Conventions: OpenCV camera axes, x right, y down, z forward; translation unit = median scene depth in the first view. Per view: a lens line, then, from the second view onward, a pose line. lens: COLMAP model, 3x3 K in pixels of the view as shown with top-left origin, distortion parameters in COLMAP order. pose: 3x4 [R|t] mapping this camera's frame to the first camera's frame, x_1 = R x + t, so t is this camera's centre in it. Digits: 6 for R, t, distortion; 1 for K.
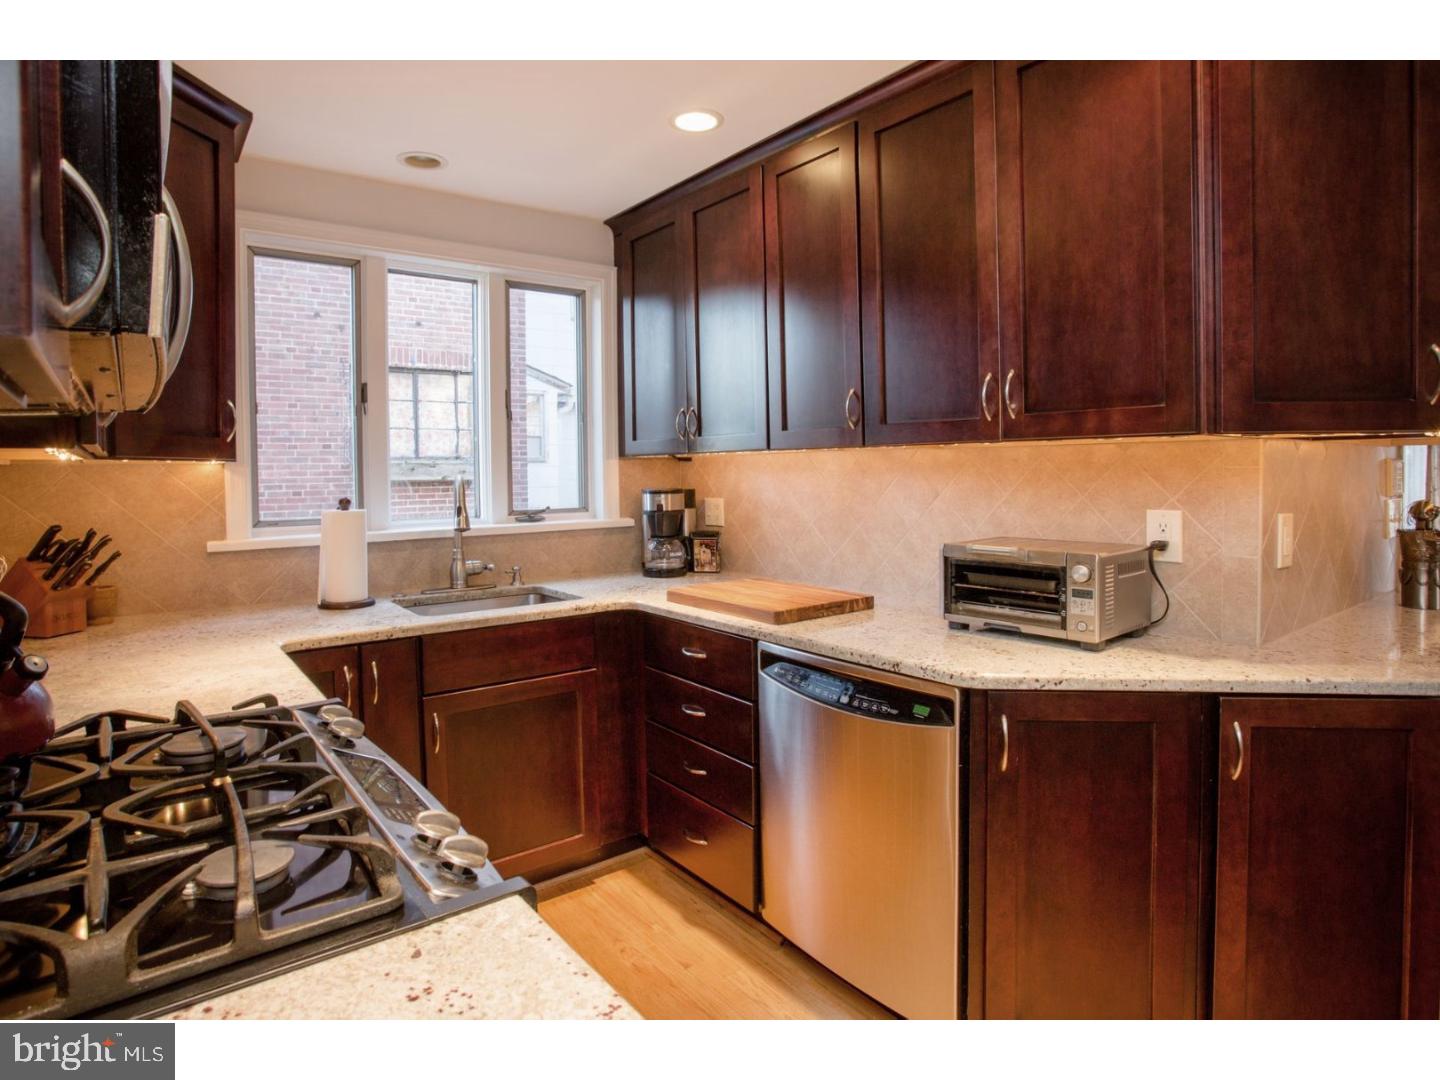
lens RADIAL K [[792.2, 0, 742.9], [0, 792.2, 511.0], [0, 0, 1]] dist [-0.044934, 0.000961]
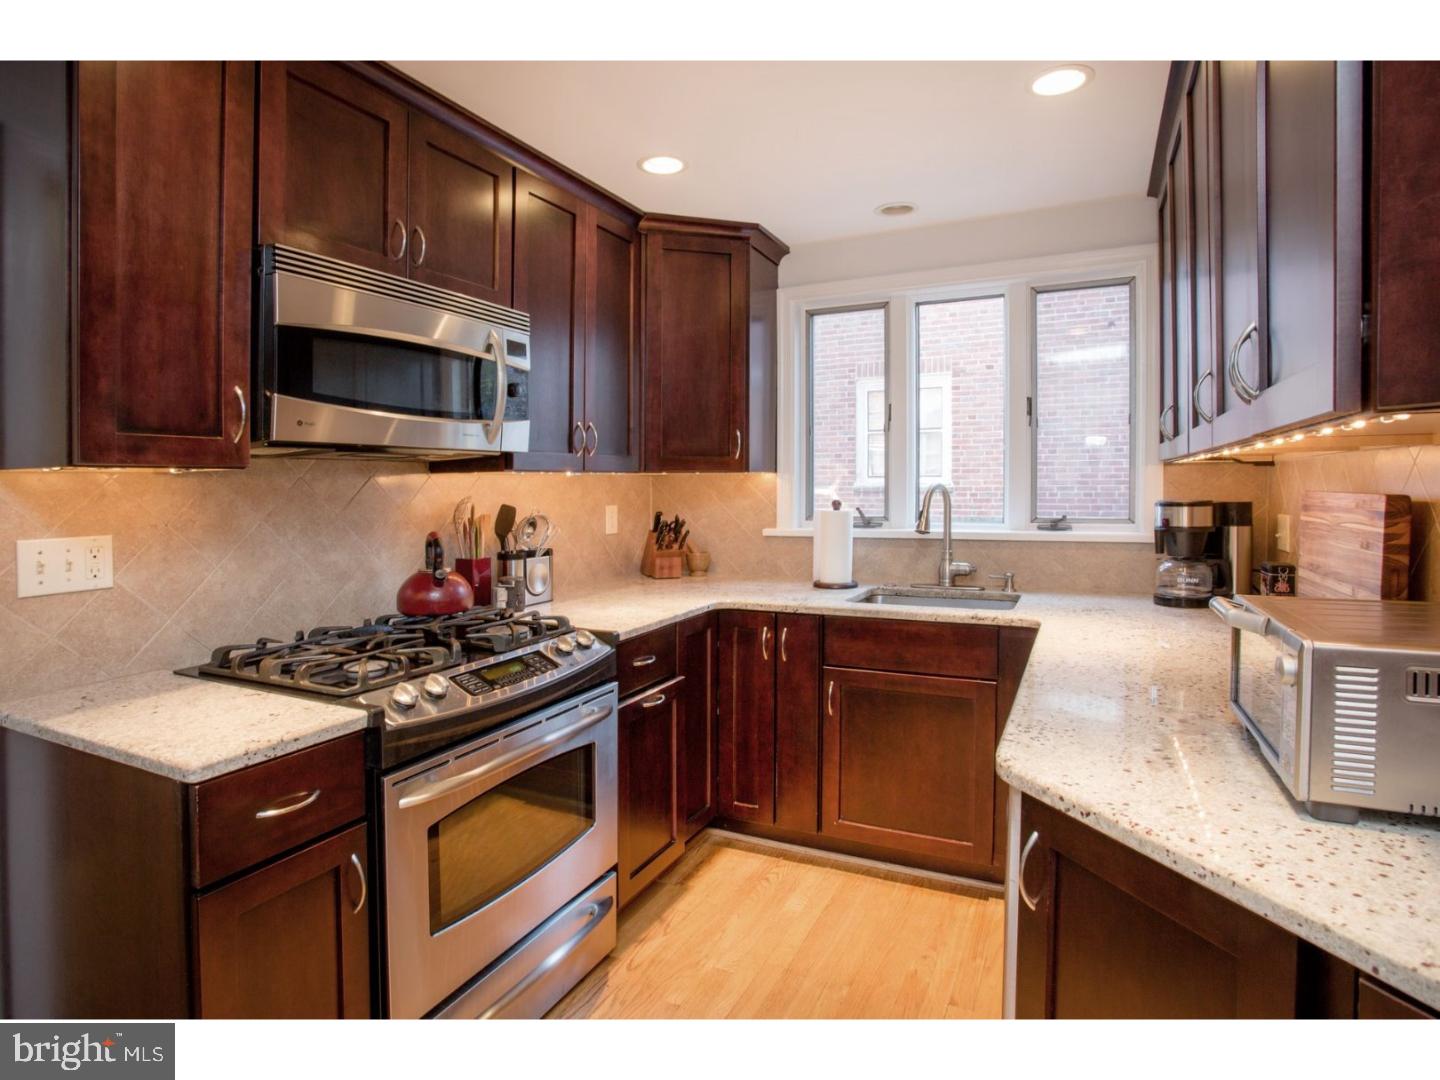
lens RADIAL K [[792.2, 0, 742.9], [0, 792.2, 511.0], [0, 0, 1]] dist [-0.044934, 0.000961]
pose [[0.450603, 0.039299, -0.891859, 0.454355], [-0.039034, 0.998942, 0.024296, -0.019904], [0.891871, 0.023865, 0.451660, 0.242125]]
